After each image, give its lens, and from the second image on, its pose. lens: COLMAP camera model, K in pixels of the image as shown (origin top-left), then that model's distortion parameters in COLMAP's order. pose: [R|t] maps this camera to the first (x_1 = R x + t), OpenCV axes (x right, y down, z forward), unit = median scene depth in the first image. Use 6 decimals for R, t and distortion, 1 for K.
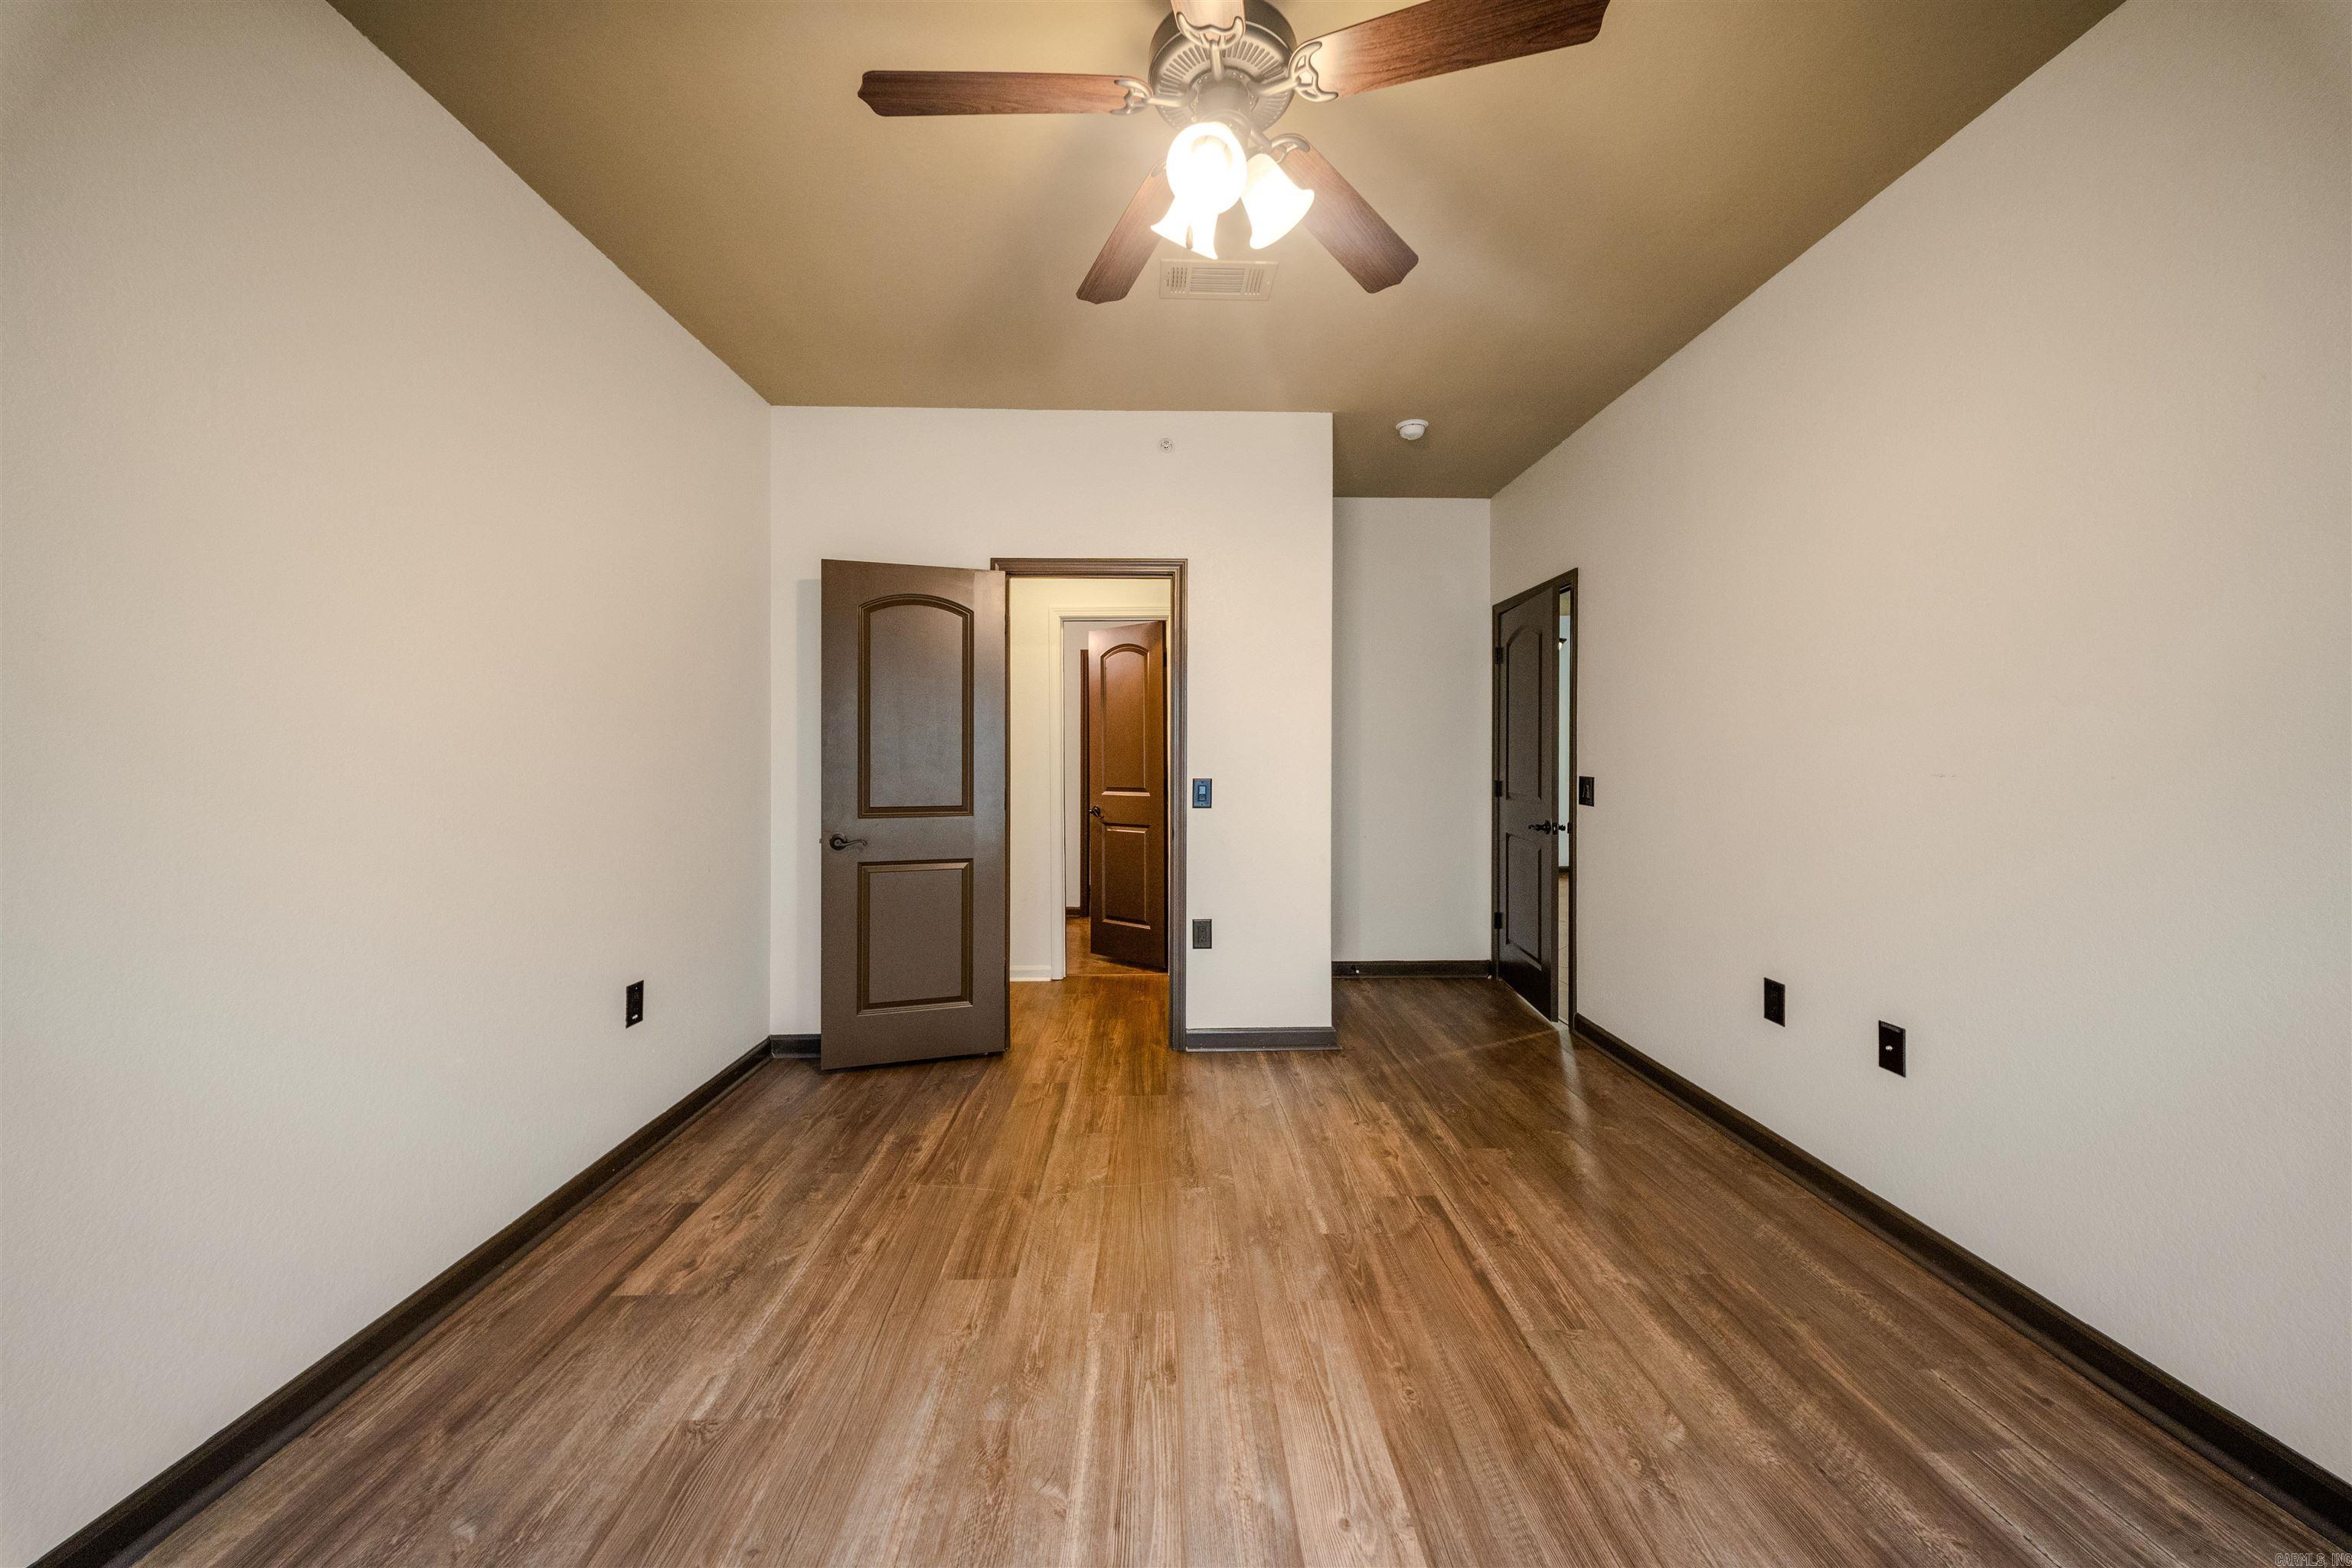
lens RADIAL K [[831.0, 0, 1176.0], [0, 831.0, 784.0], [0, 0, 1]] dist [0.000107, -0.003947]
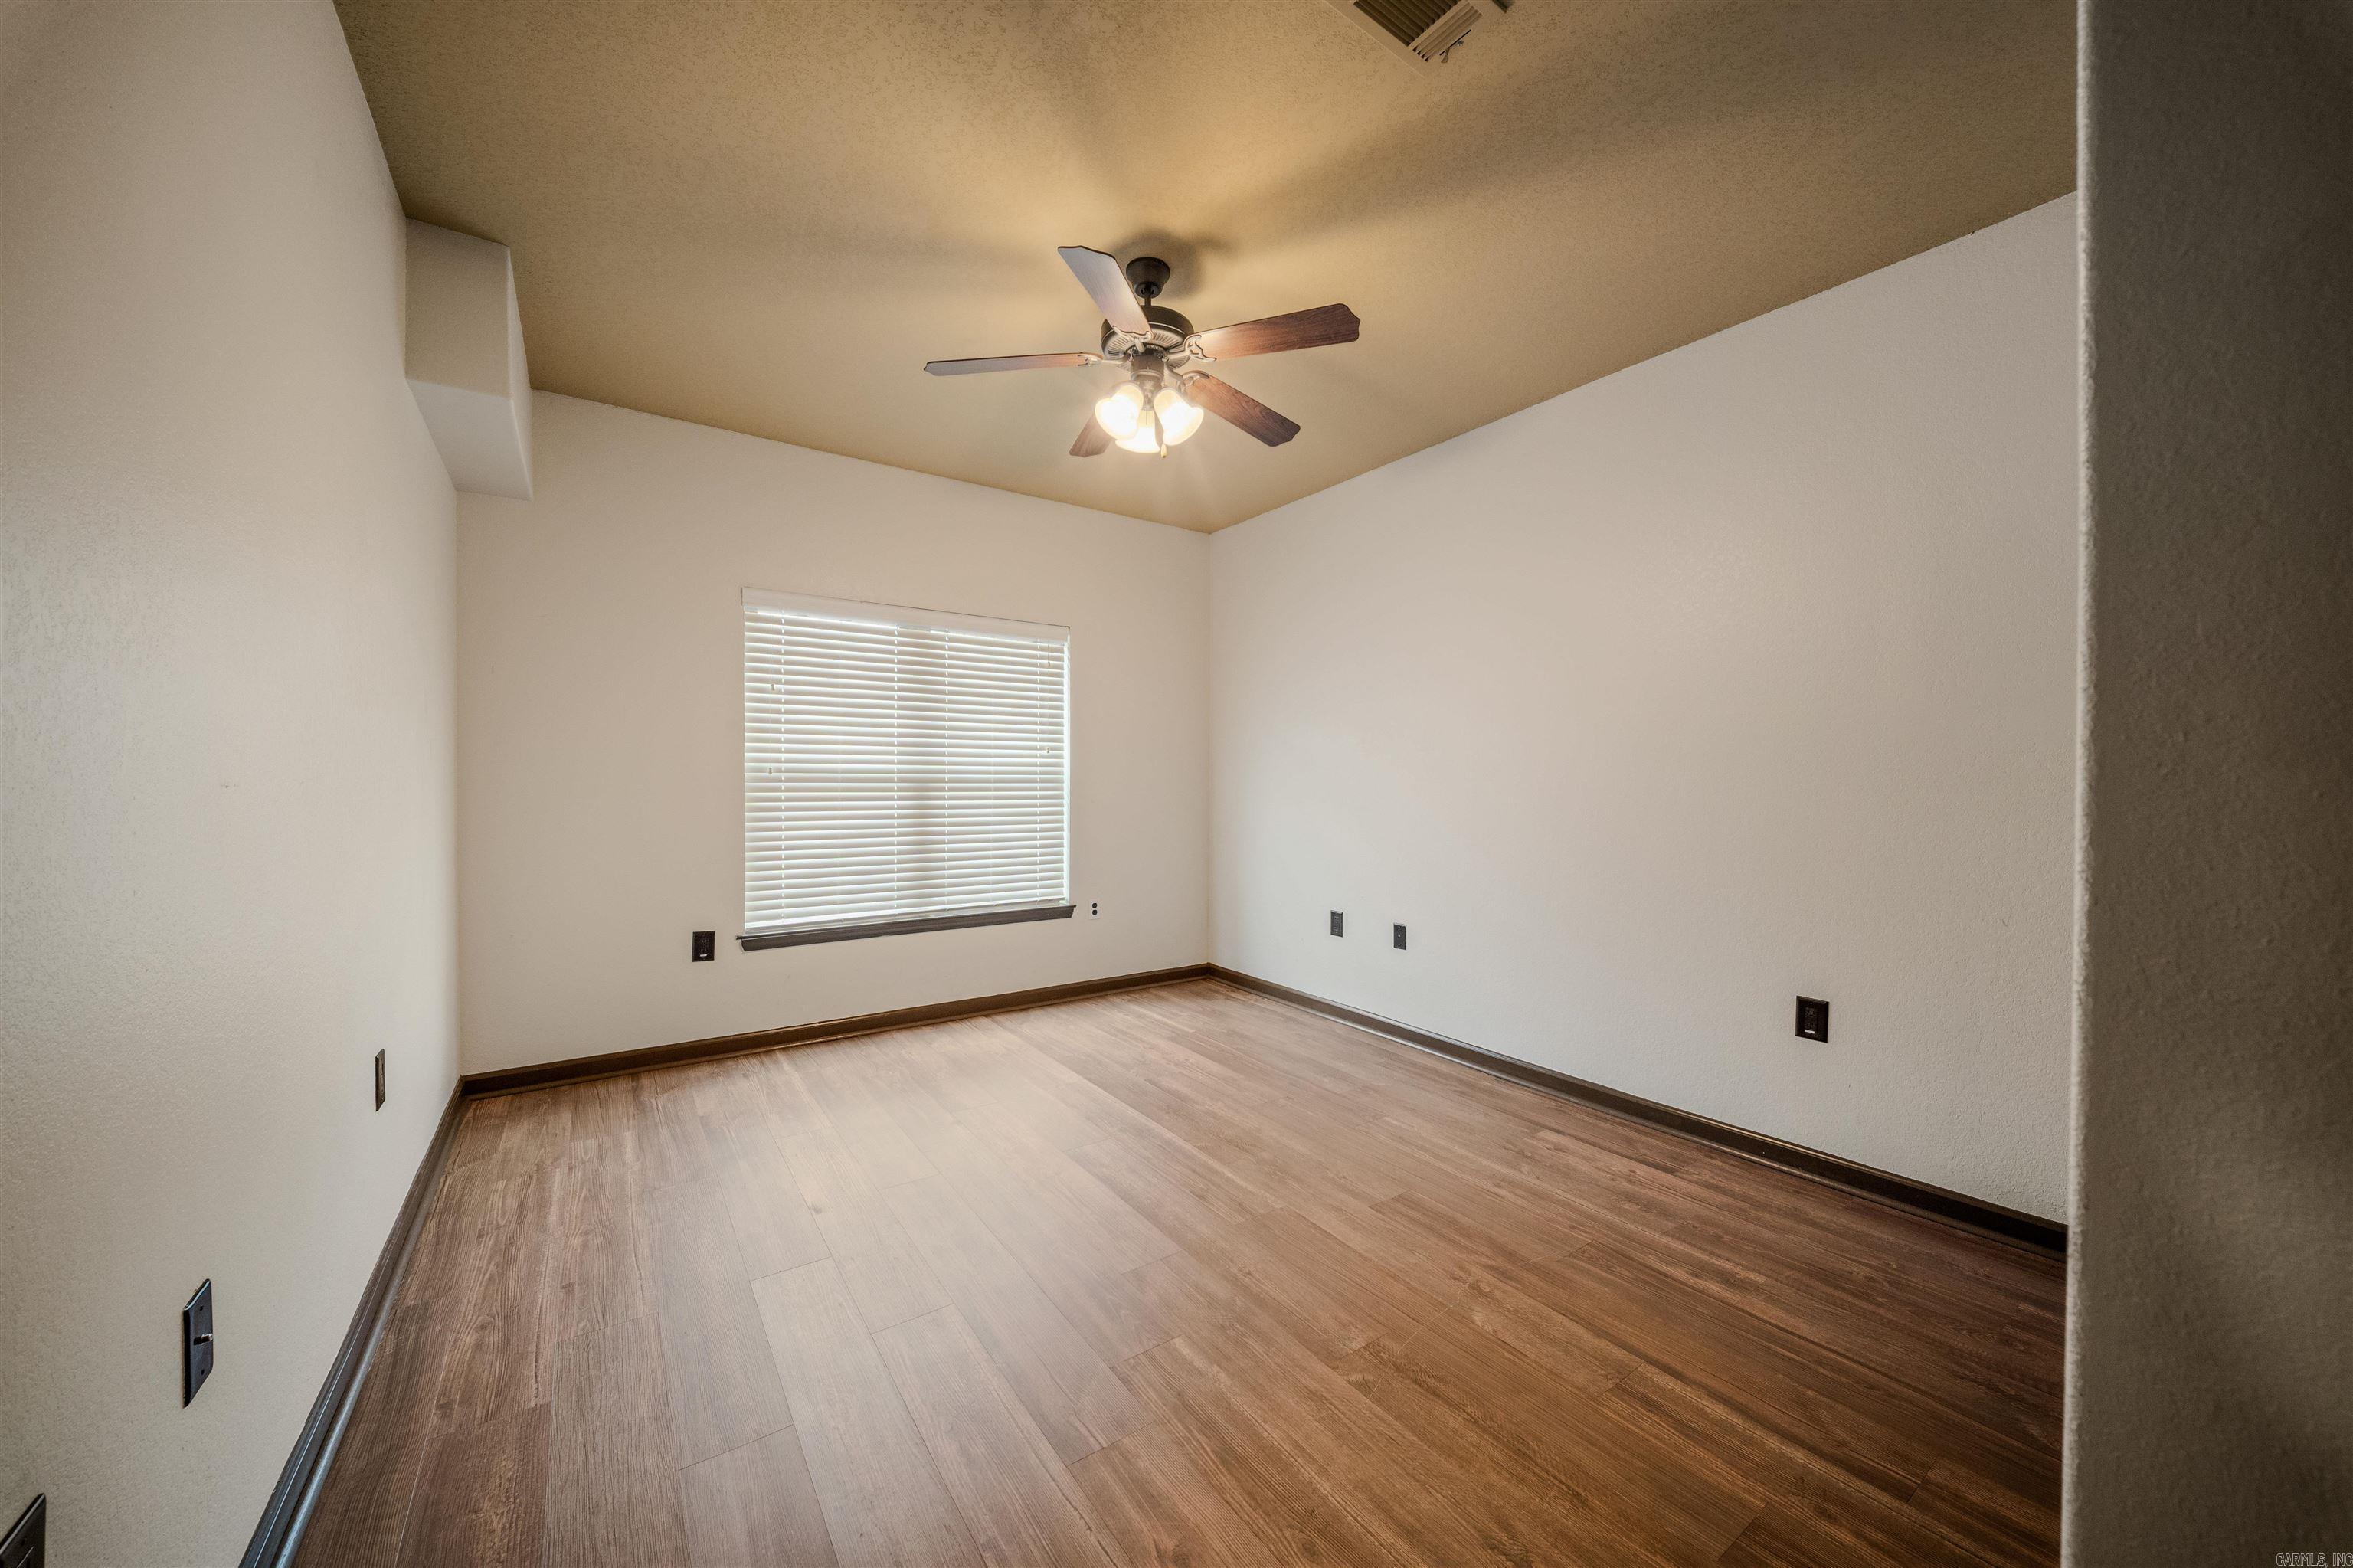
lens RADIAL K [[831.4, 0, 1176.5], [0, 831.4, 784.0], [0, 0, 1]] dist [0.000107, -0.003947]
pose [[-0.834579, 0.000529, -0.550888, 0.592276], [-0.020873, 0.999251, 0.032582, -0.035637], [0.550493, 0.038690, -0.833943, 1.562343]]
